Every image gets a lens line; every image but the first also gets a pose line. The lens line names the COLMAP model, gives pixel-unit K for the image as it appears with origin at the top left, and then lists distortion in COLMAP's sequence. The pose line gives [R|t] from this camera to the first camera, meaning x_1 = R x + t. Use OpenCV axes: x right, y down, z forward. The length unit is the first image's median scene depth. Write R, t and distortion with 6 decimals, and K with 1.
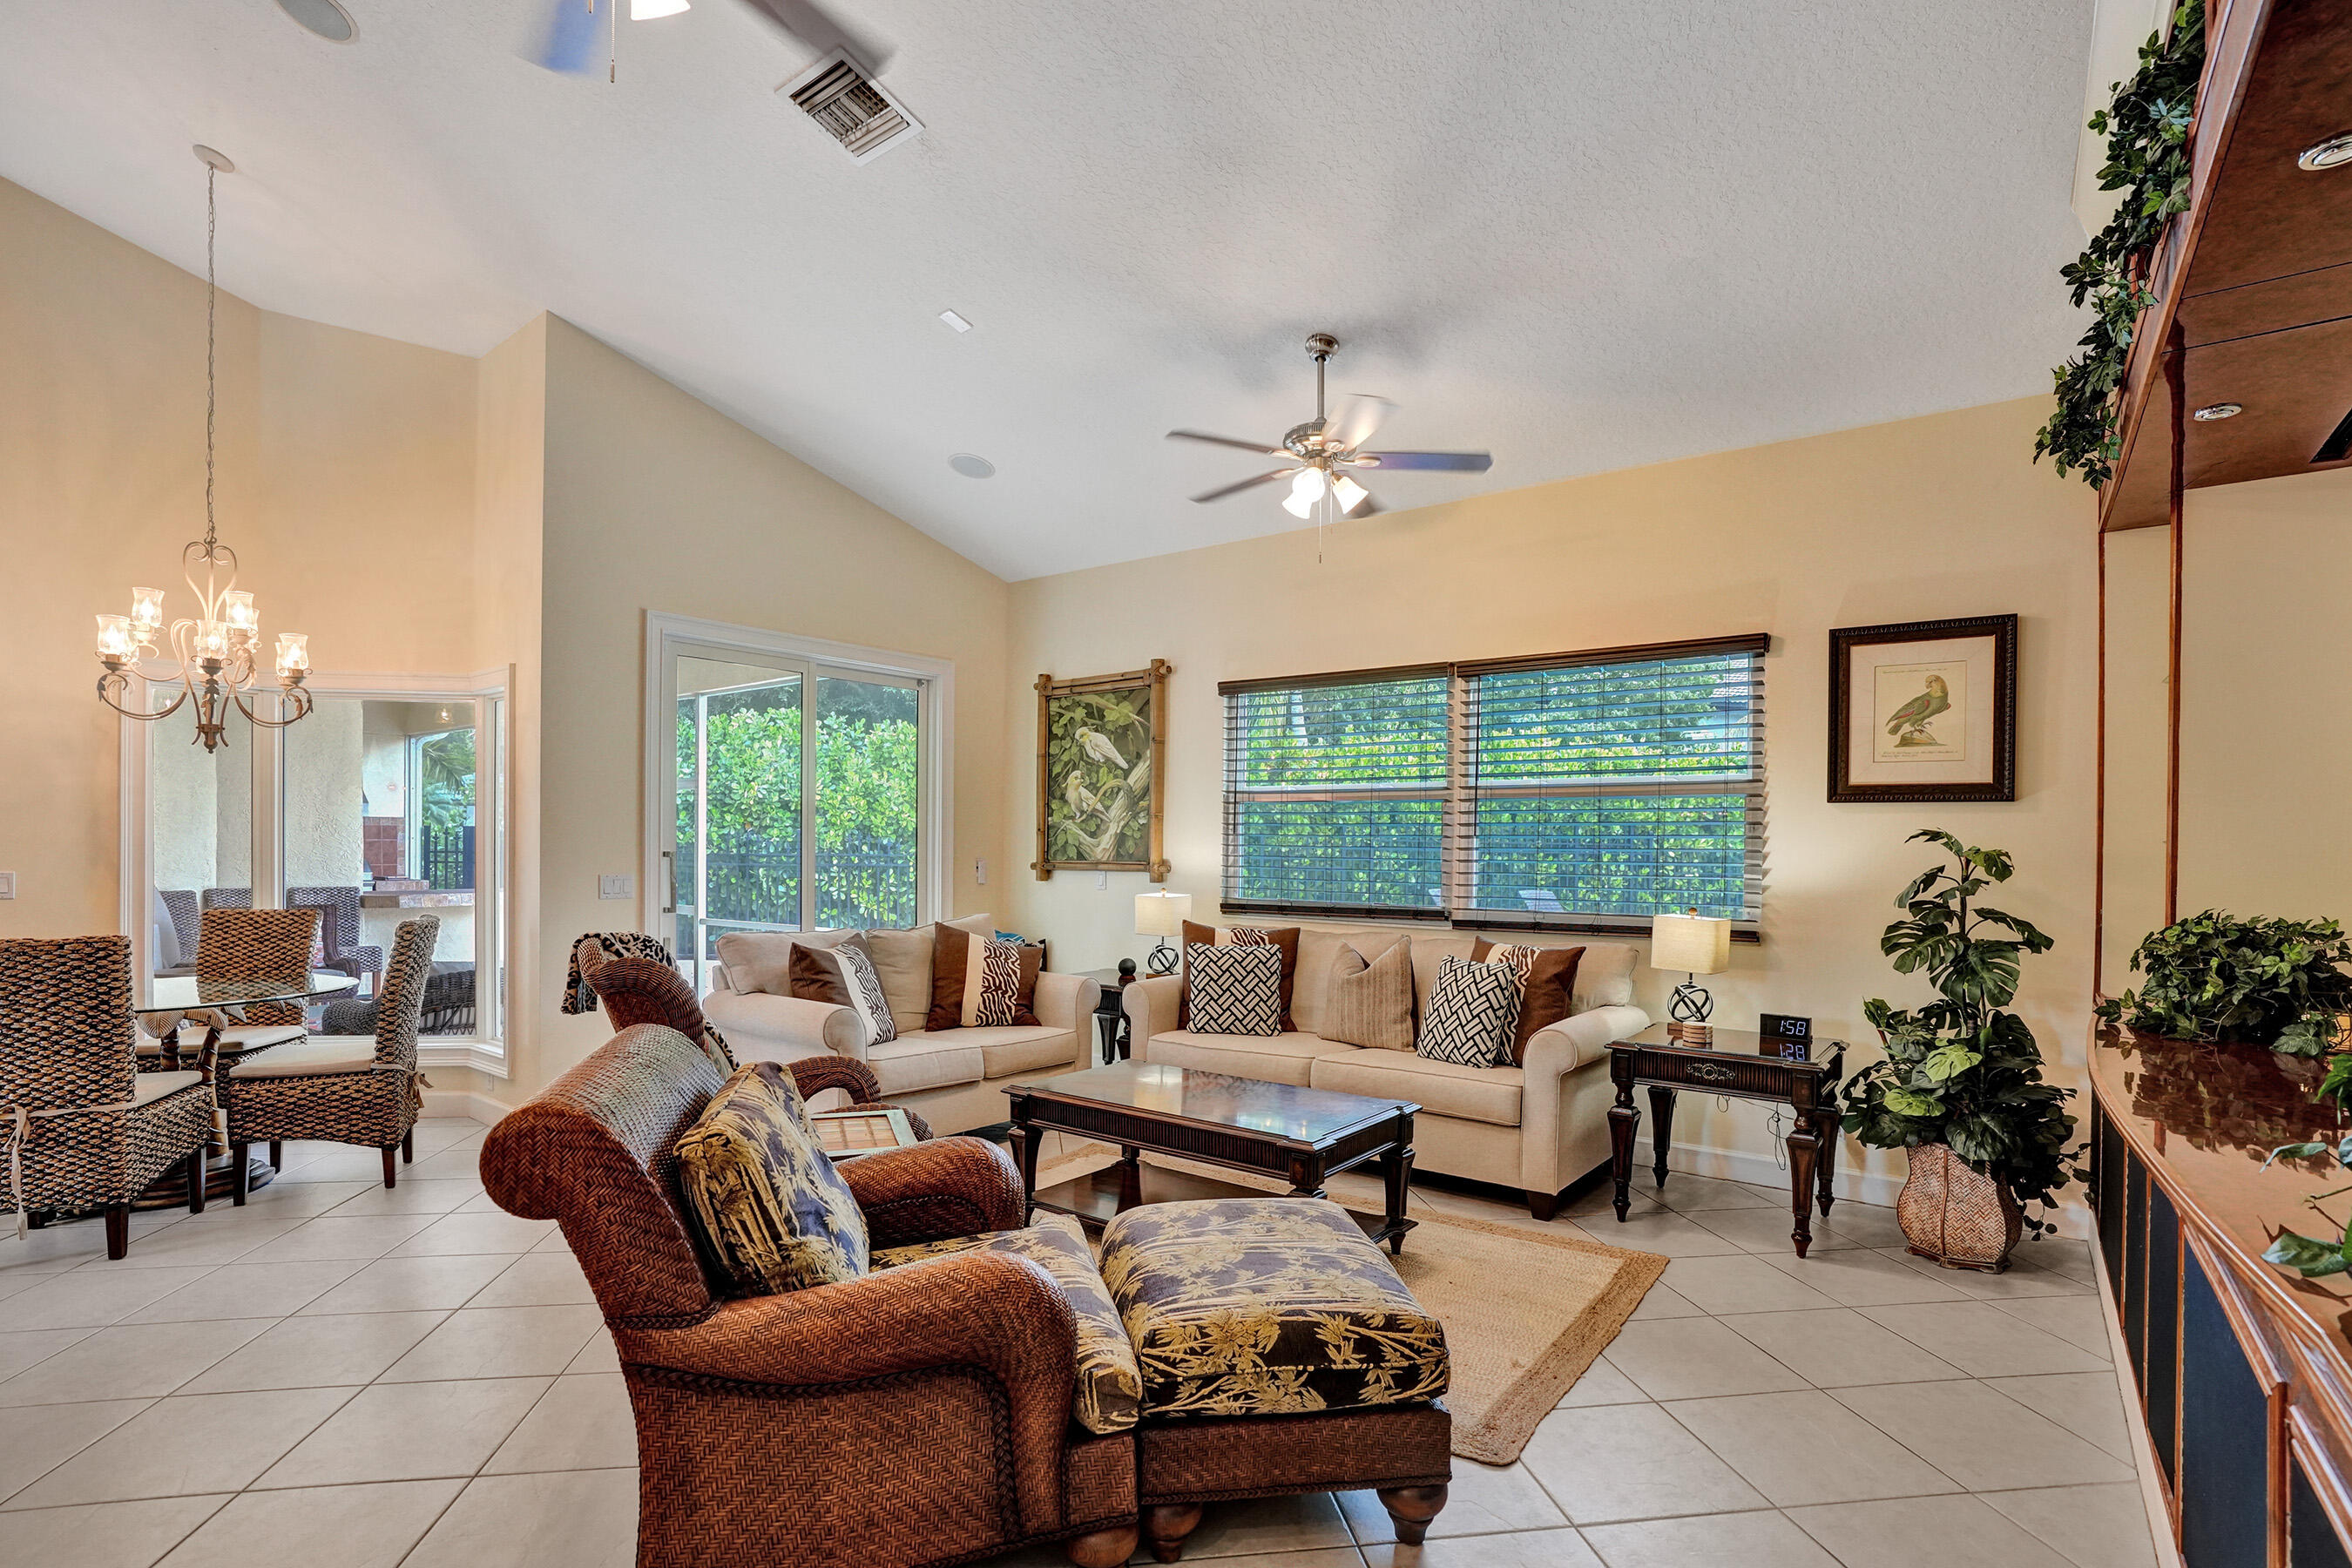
lens RADIAL K [[1133.1, 0, 1169.5], [0, 1133.1, 828.5], [0, 0, 1]] dist [-0.045932, 0.000606]
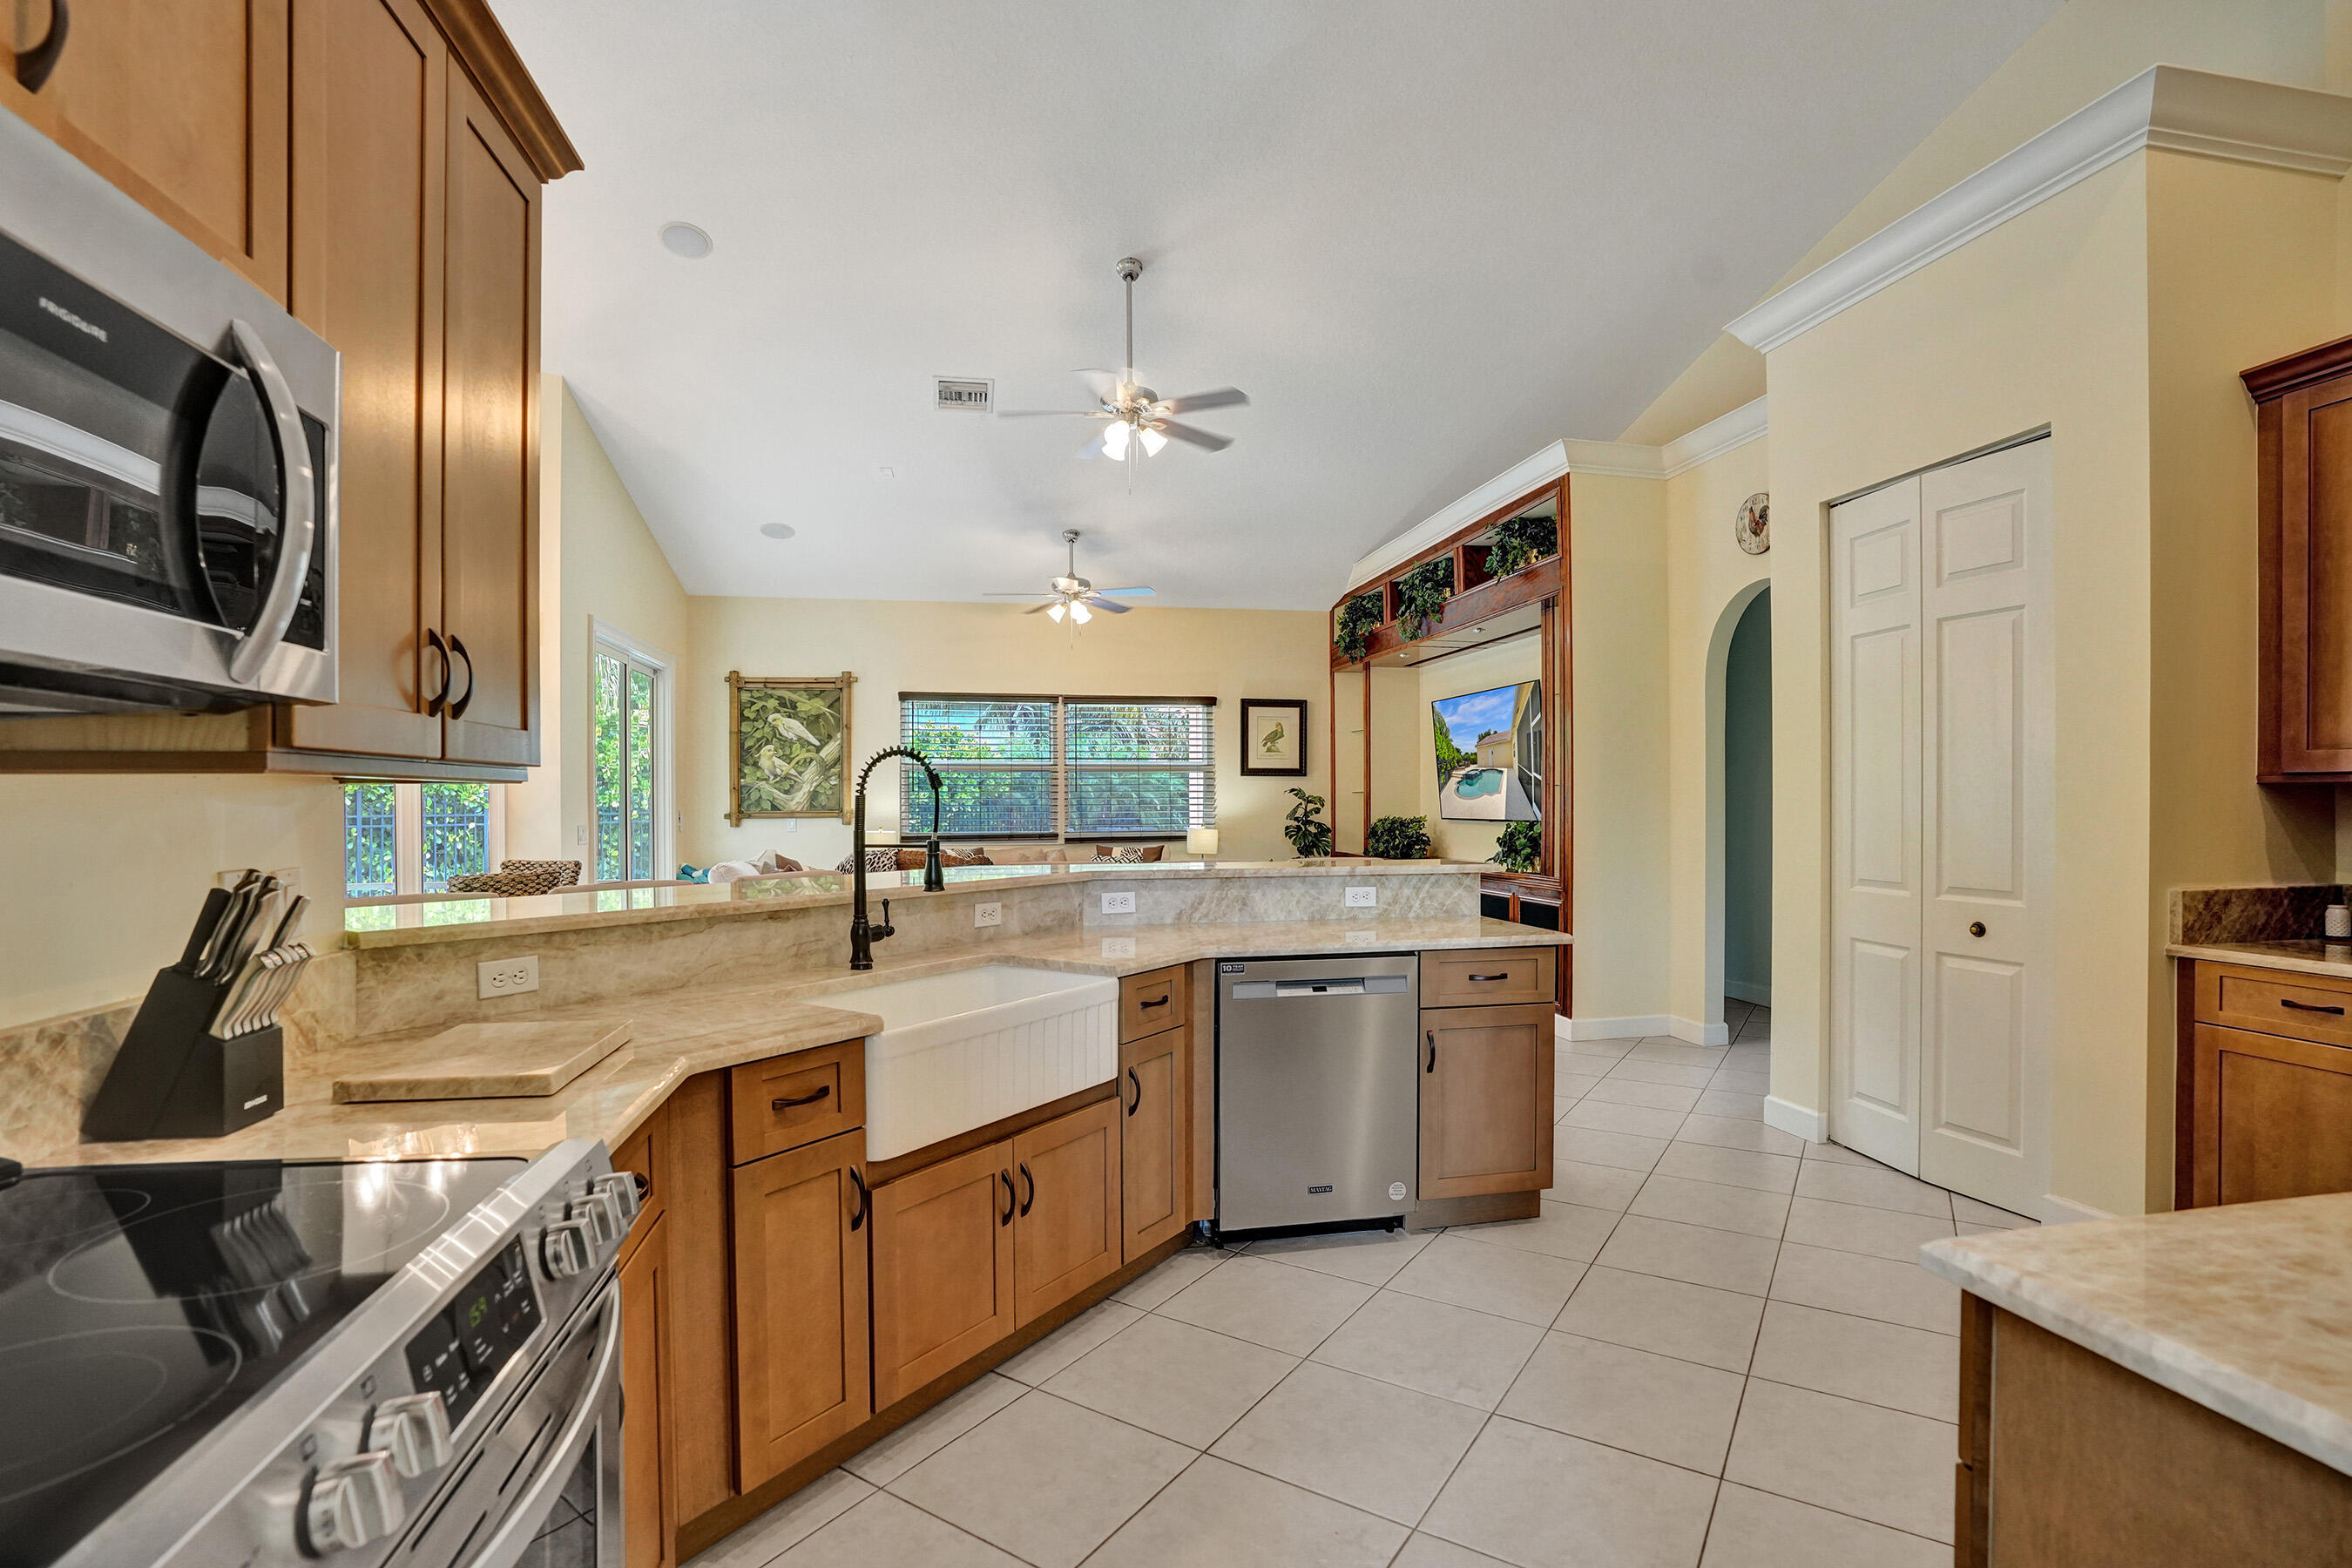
lens RADIAL K [[1101.5, 0, 1176.2], [0, 1101.5, 809.6], [0, 0, 1]] dist [-0.066495, 0.024199]
pose [[0.669430, -0.014626, 0.742731, -0.757229], [-0.001487, 0.999778, 0.021028, -0.001919], [-0.742873, -0.015181, 0.669260, -0.252215]]
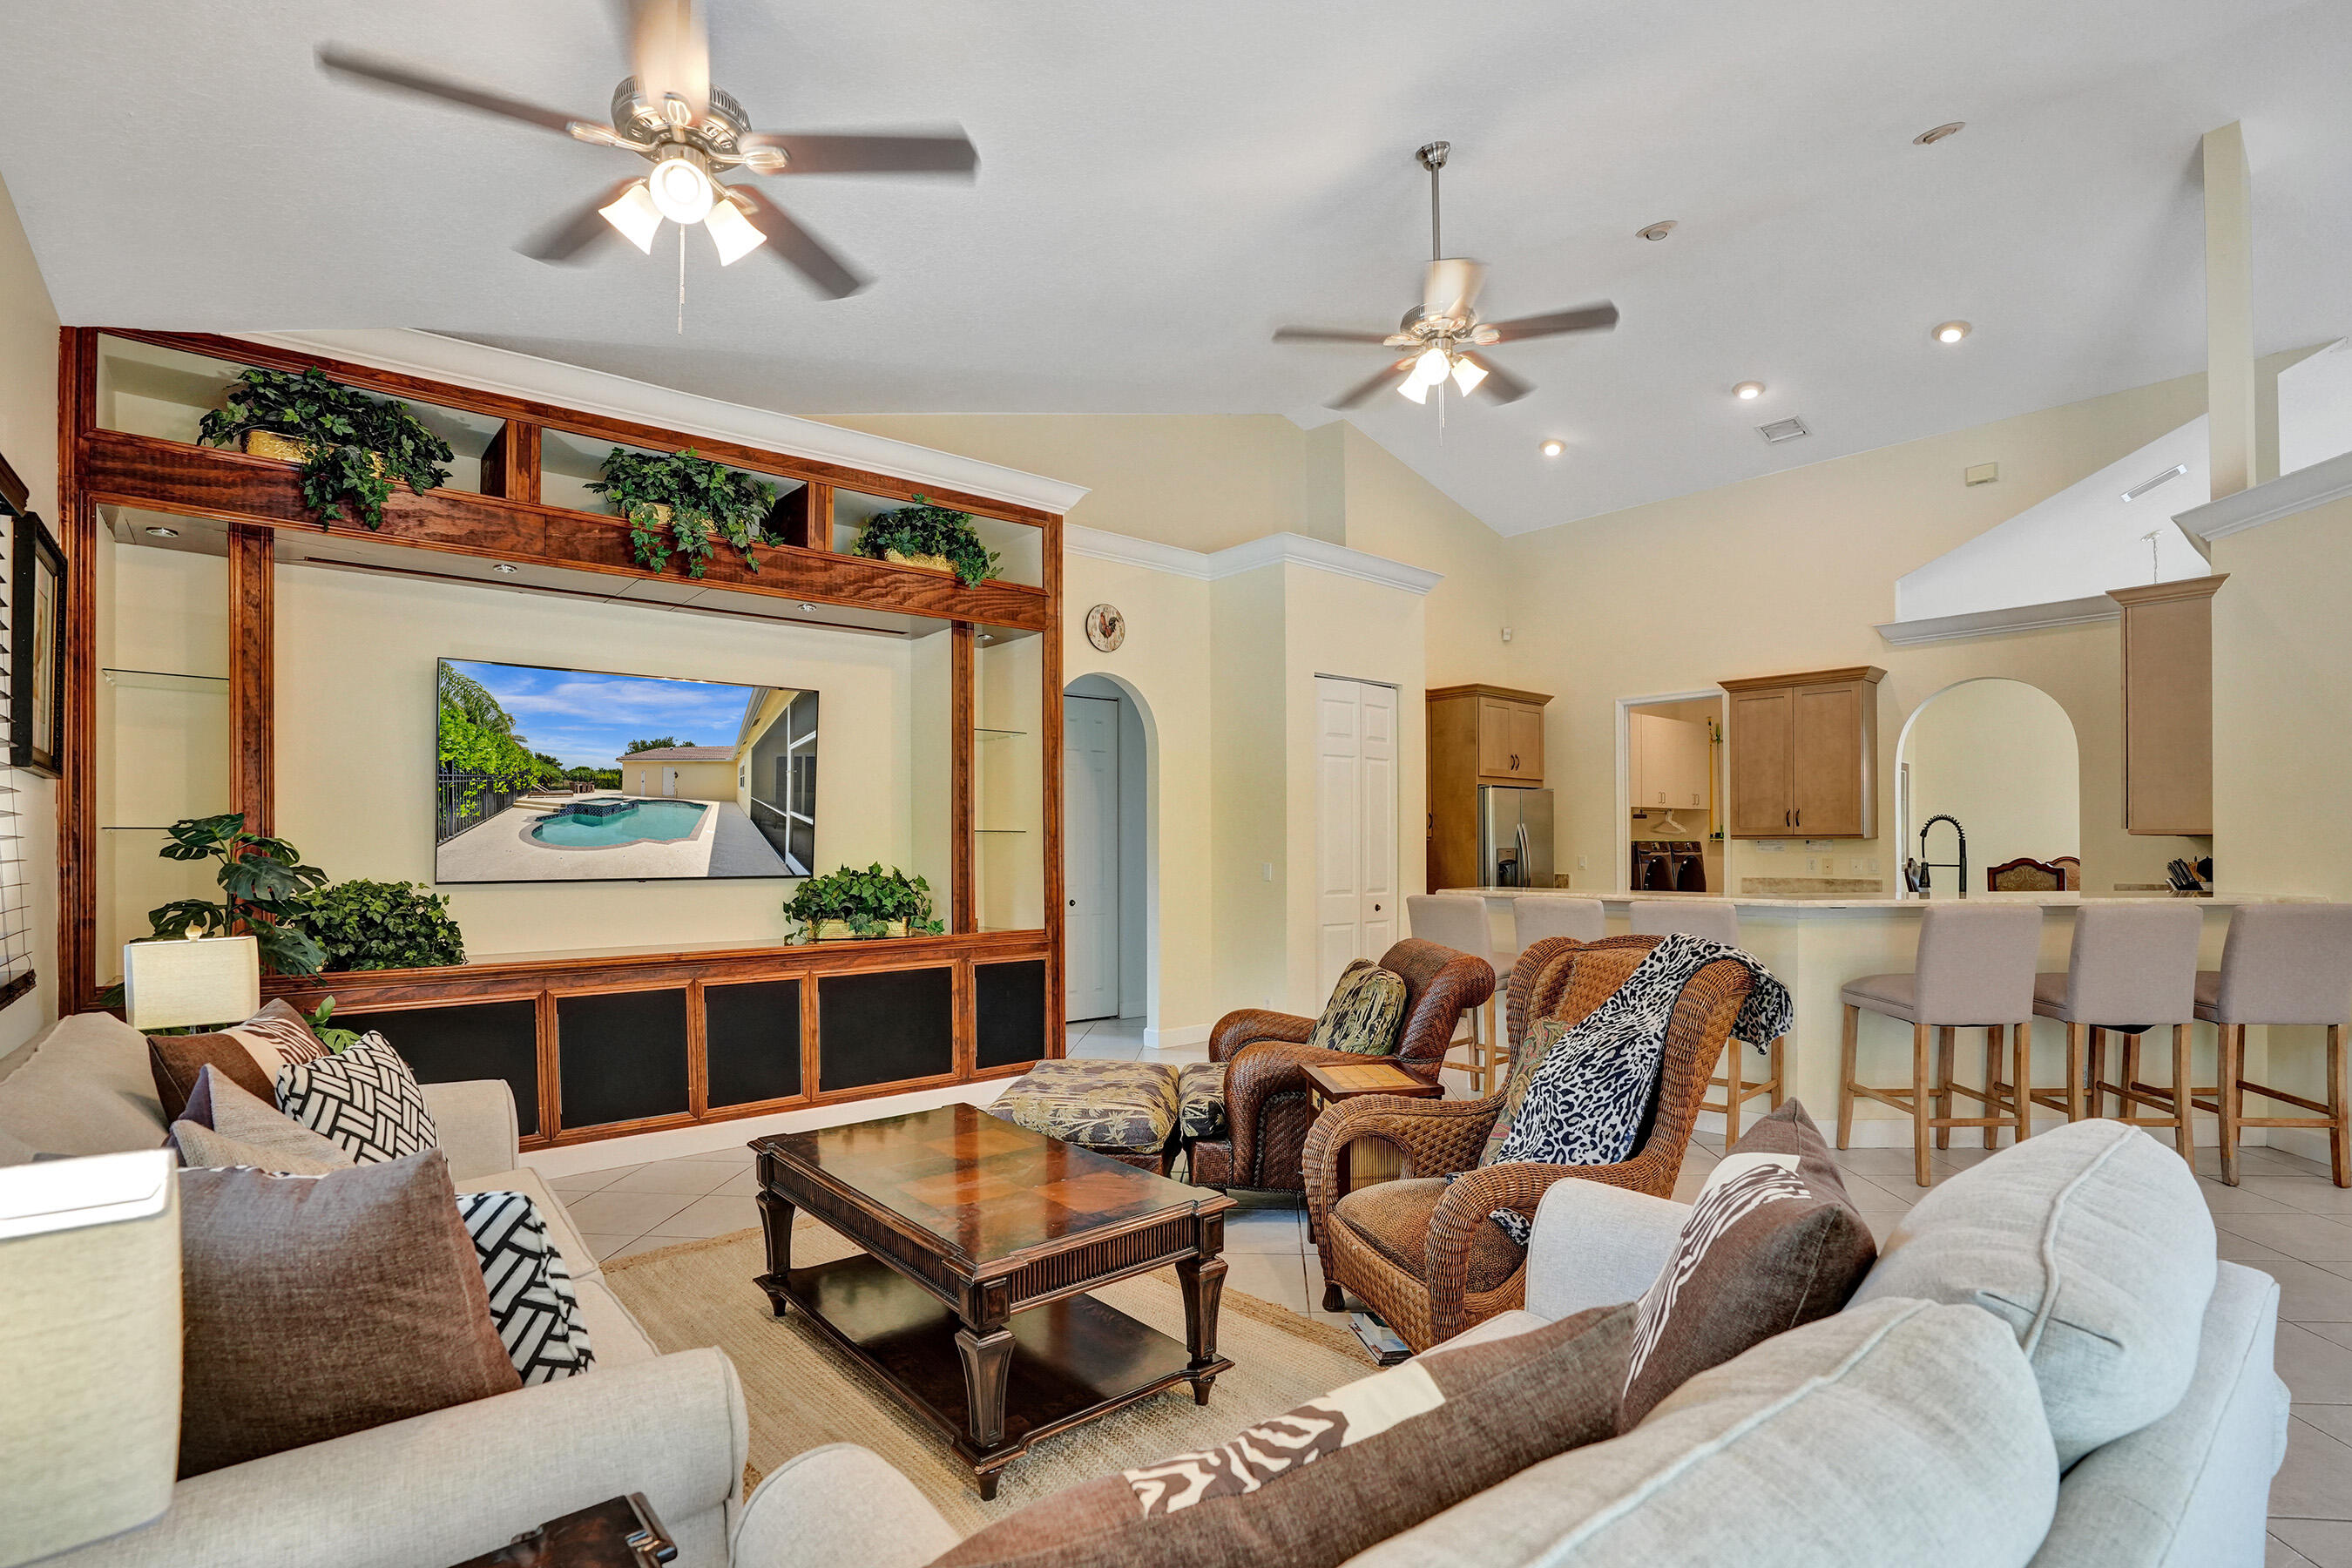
lens RADIAL K [[1098.0, 0, 1181.2], [0, 1098.0, 853.1], [0, 0, 1]] dist [-0.062010, 0.000247]
pose [[-0.975609, -0.003927, 0.219481, -0.152424], [-0.005051, 0.999977, -0.004564, 0.017785], [-0.219458, -0.005562, -0.975606, 0.979798]]
